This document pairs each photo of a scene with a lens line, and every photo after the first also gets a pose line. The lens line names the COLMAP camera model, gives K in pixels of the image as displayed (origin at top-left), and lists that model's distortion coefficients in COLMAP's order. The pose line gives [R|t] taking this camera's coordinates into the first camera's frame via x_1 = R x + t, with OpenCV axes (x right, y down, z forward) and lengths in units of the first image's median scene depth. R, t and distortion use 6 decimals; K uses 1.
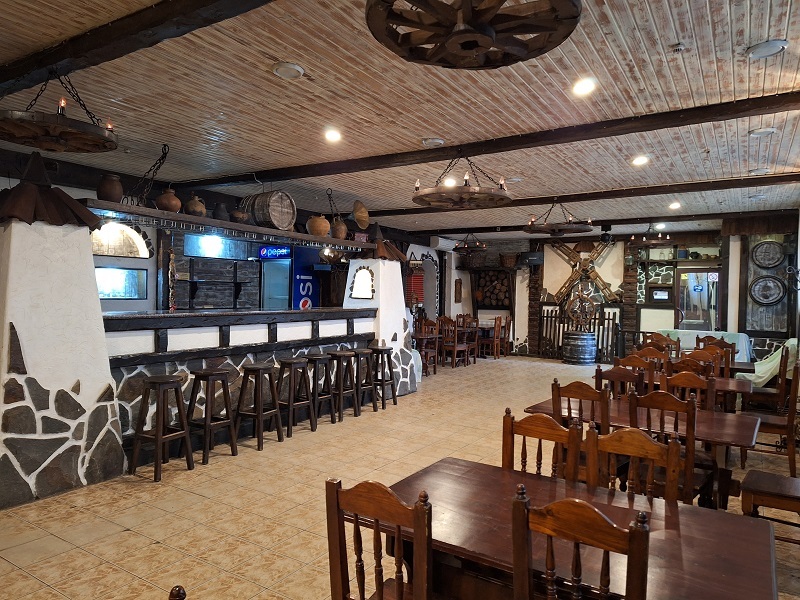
lens RADIAL K [[544.5, 0, 402.1], [0, 544.5, 300.2], [0, 0, 1]] dist [0.091633, -0.096432]
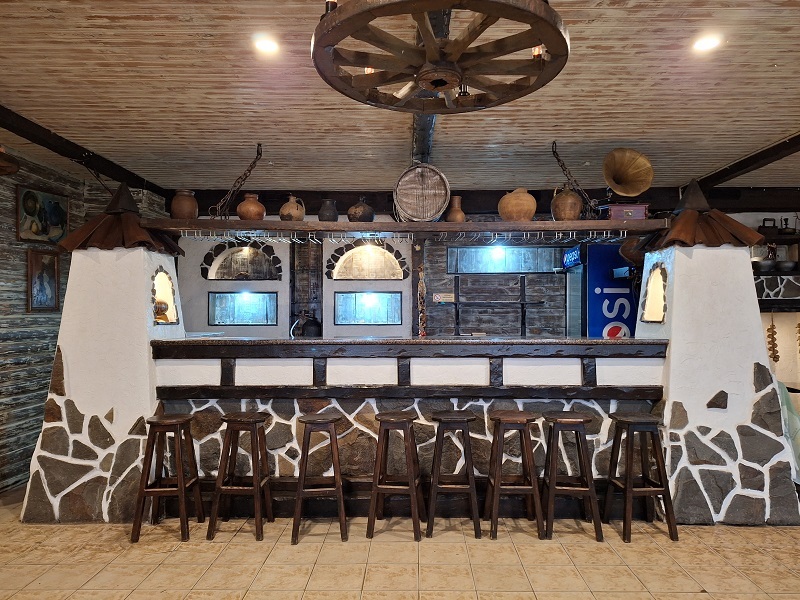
lens RADIAL K [[544.5, 0, 402.1], [0, 544.5, 300.2], [0, 0, 1]] dist [0.091633, -0.096432]
pose [[0.525569, -0.043818, -0.849622, 0.374371], [-0.001132, 0.998636, -0.052203, 0.005732], [0.850750, 0.028399, 0.524802, 0.683428]]
